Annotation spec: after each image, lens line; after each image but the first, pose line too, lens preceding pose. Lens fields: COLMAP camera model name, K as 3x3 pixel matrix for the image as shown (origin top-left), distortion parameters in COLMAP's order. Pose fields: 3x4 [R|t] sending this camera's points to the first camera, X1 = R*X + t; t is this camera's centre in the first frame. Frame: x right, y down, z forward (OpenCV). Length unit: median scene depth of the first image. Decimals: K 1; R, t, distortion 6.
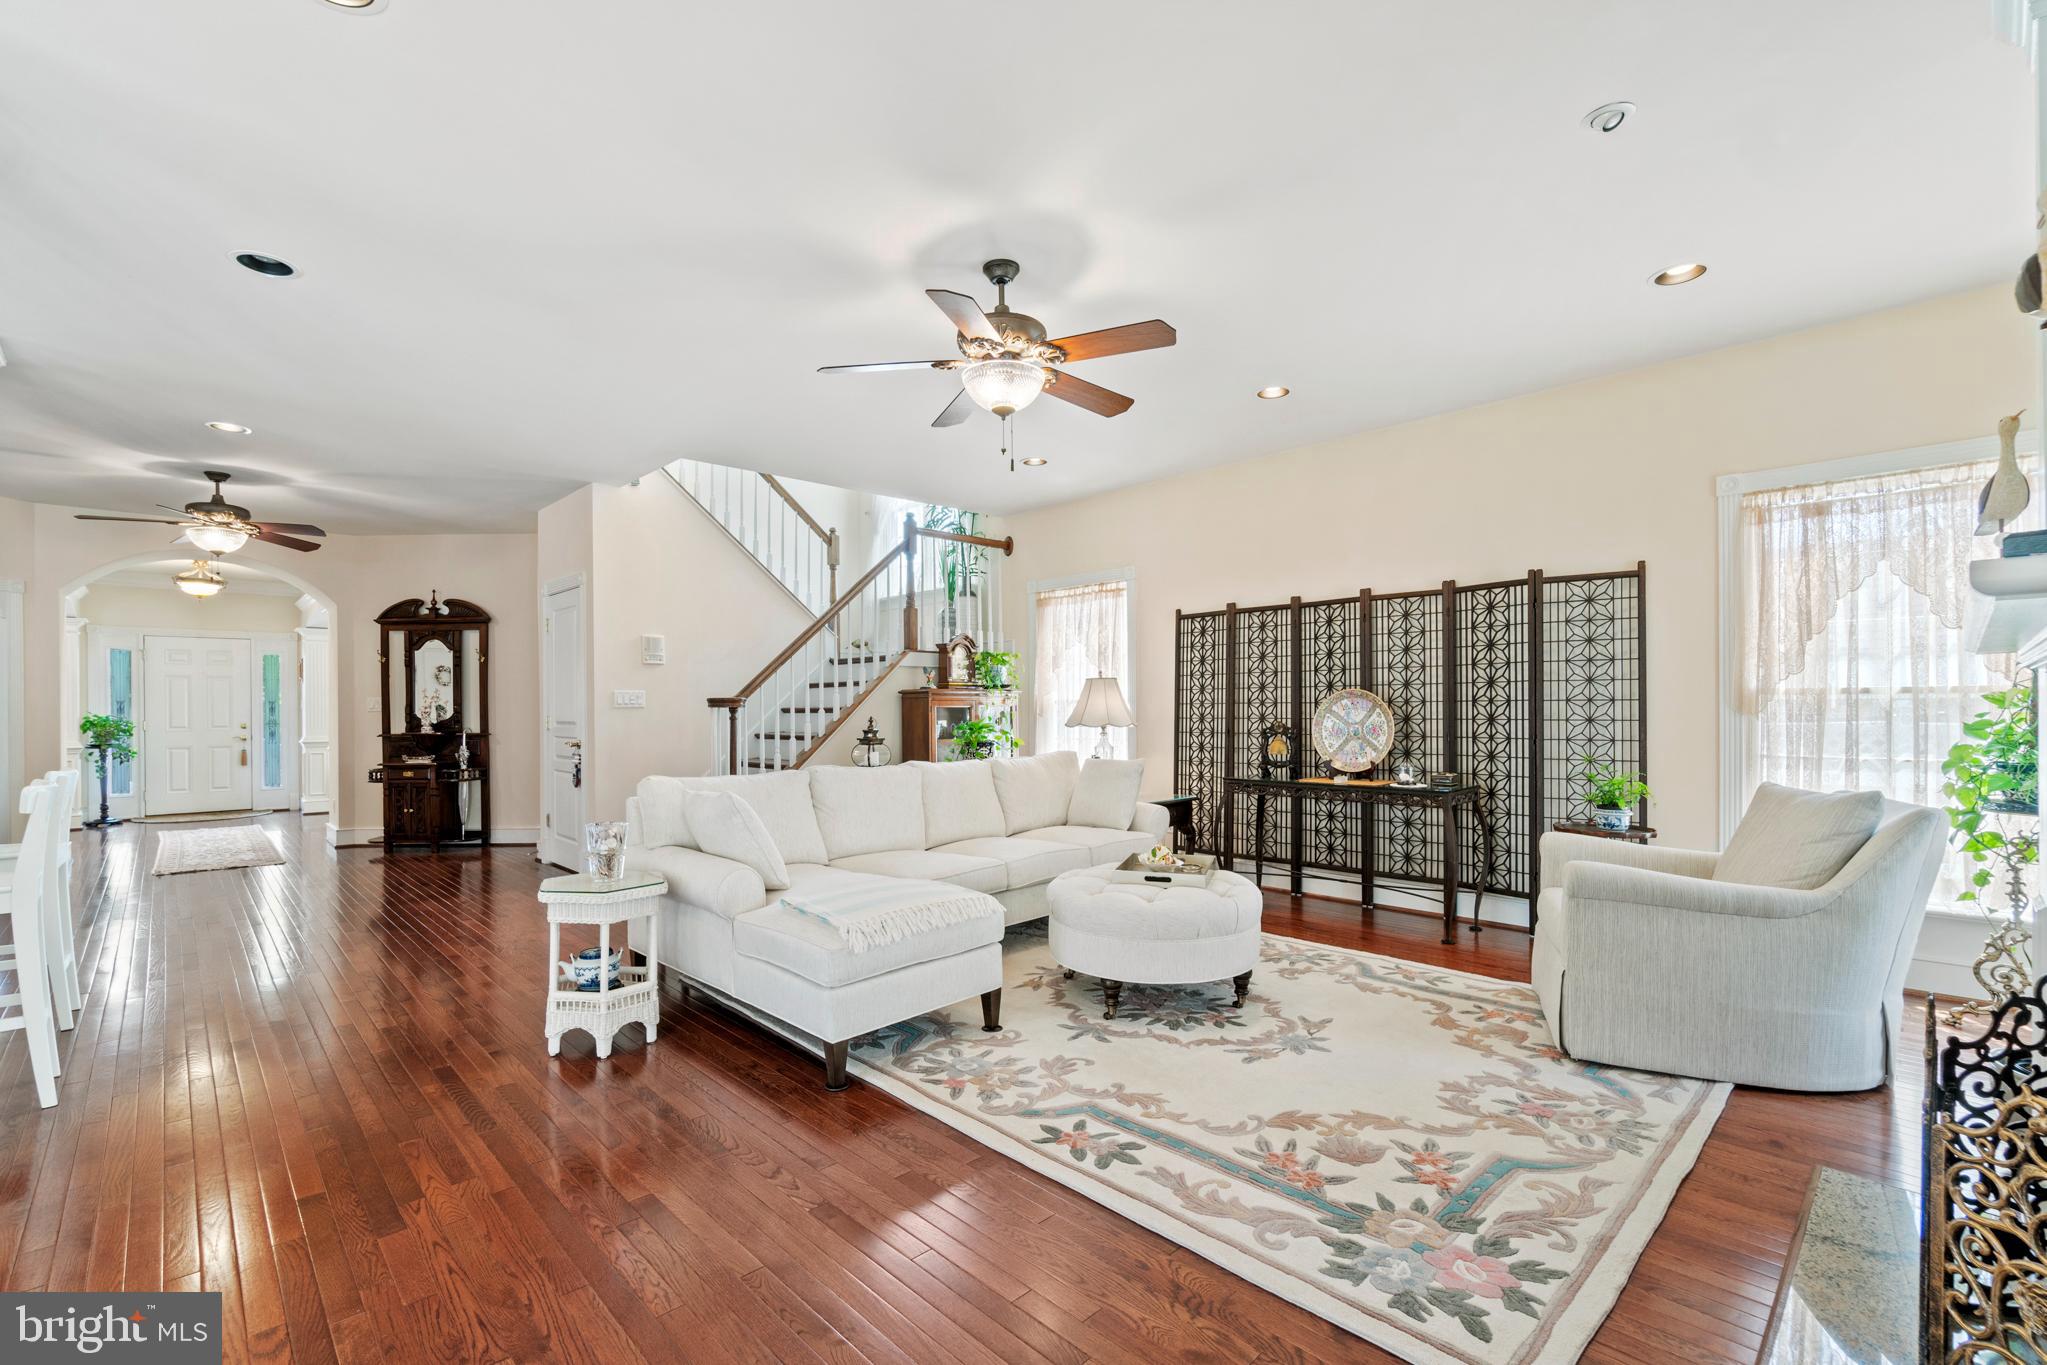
lens RADIAL K [[891.5, 0, 1016.7], [0, 891.5, 710.3], [0, 0, 1]] dist [-0.002340, -0.000243]
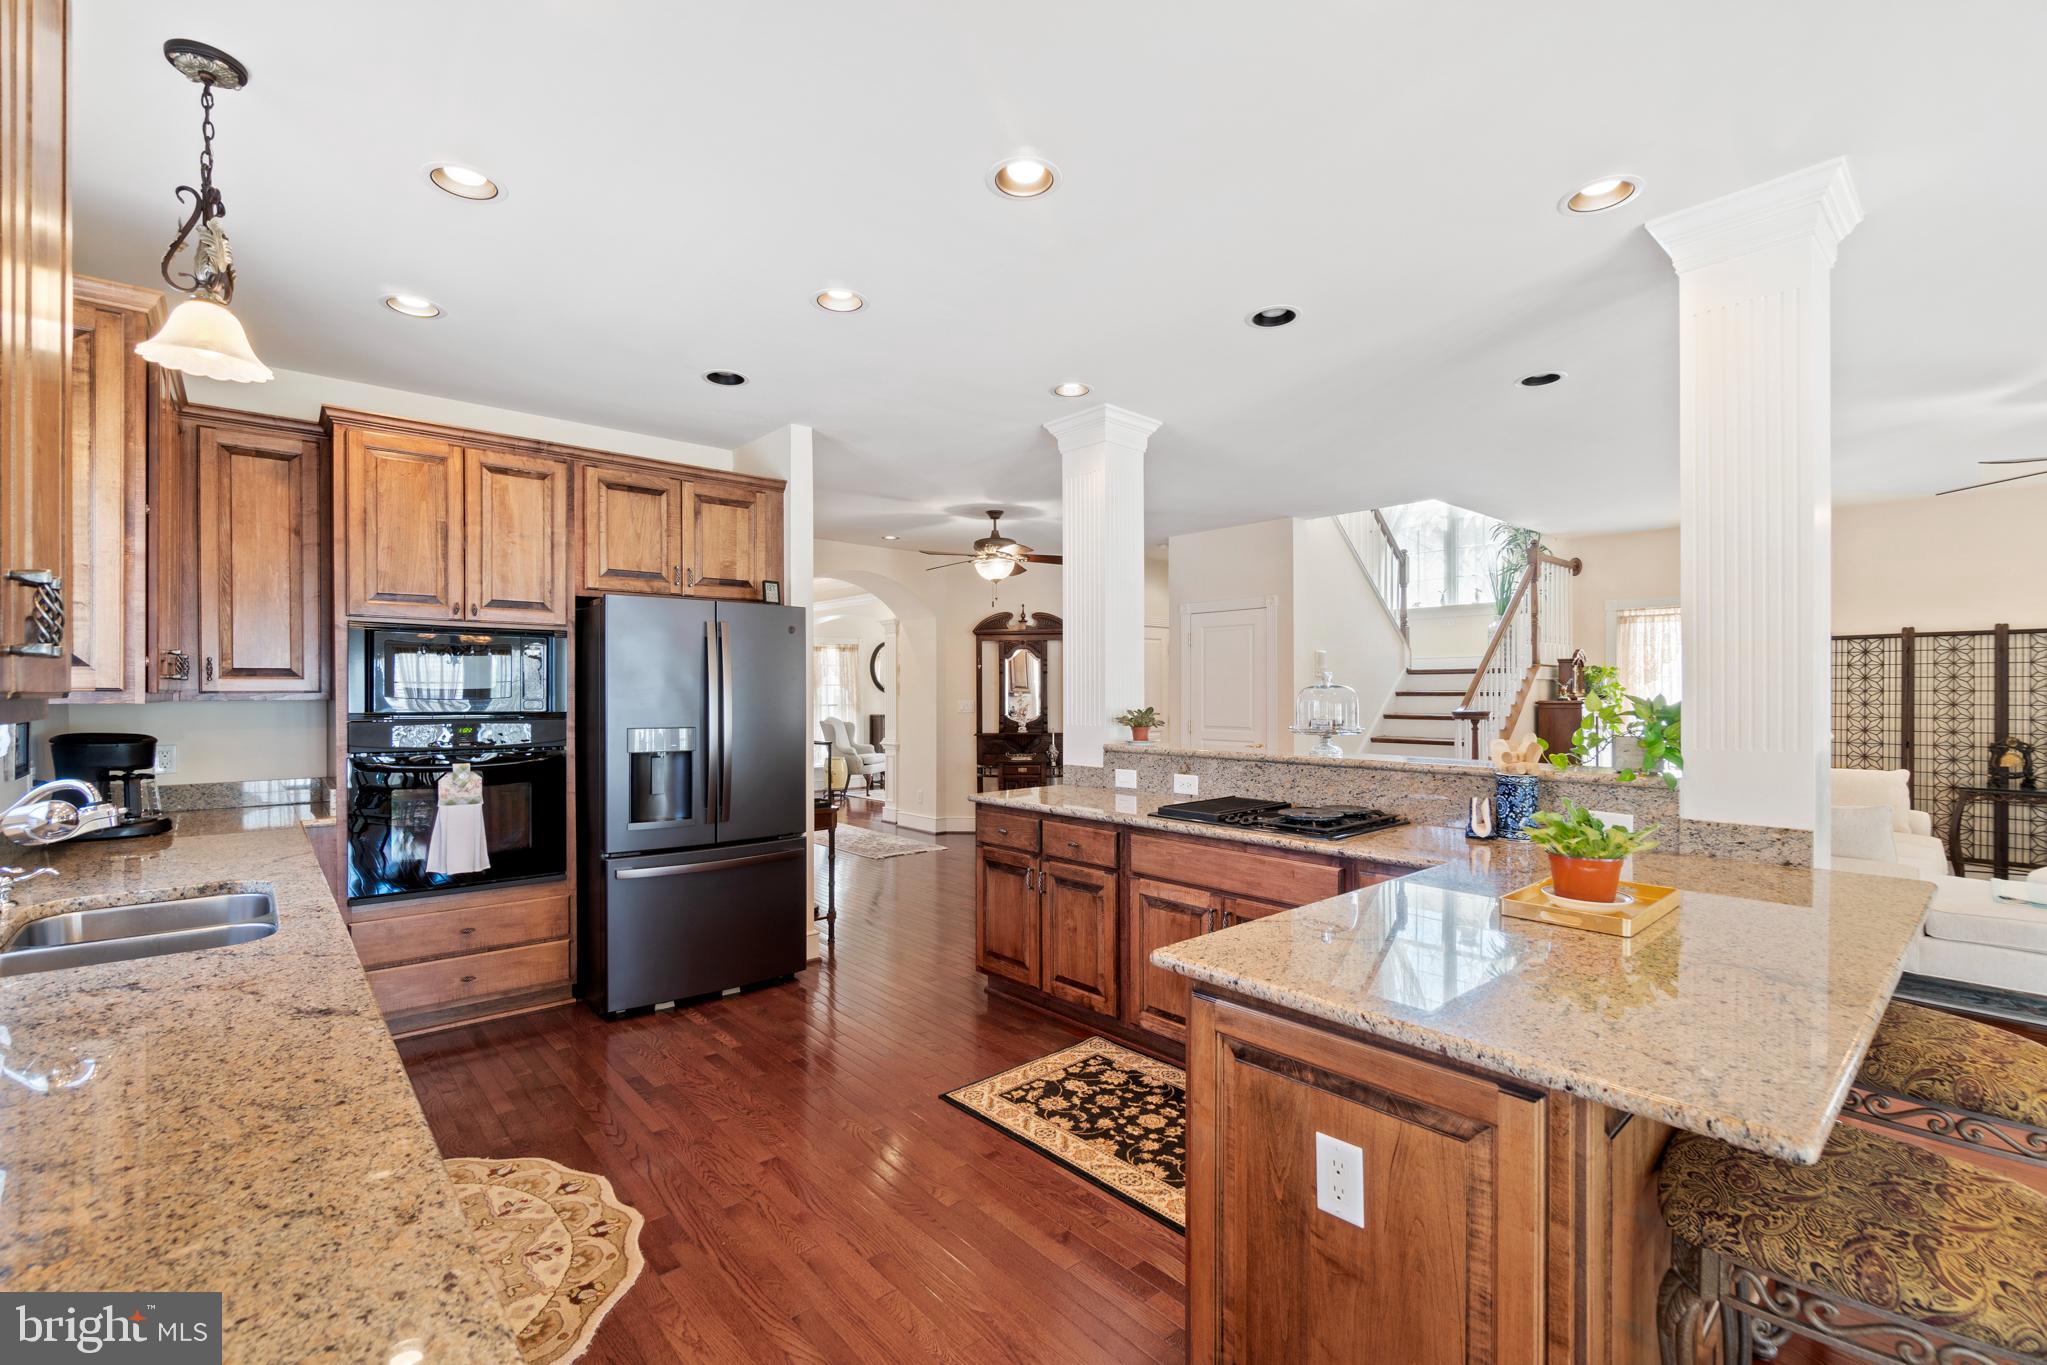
lens RADIAL K [[890.7, 0, 1019.2], [0, 890.7, 696.9], [0, 0, 1]] dist [0.001132, -0.000013]
pose [[0.999122, 0.006152, -0.041430, -1.041802], [-0.006001, 0.999975, 0.003759, -0.039775], [0.041452, -0.003507, 0.999134, -0.192590]]
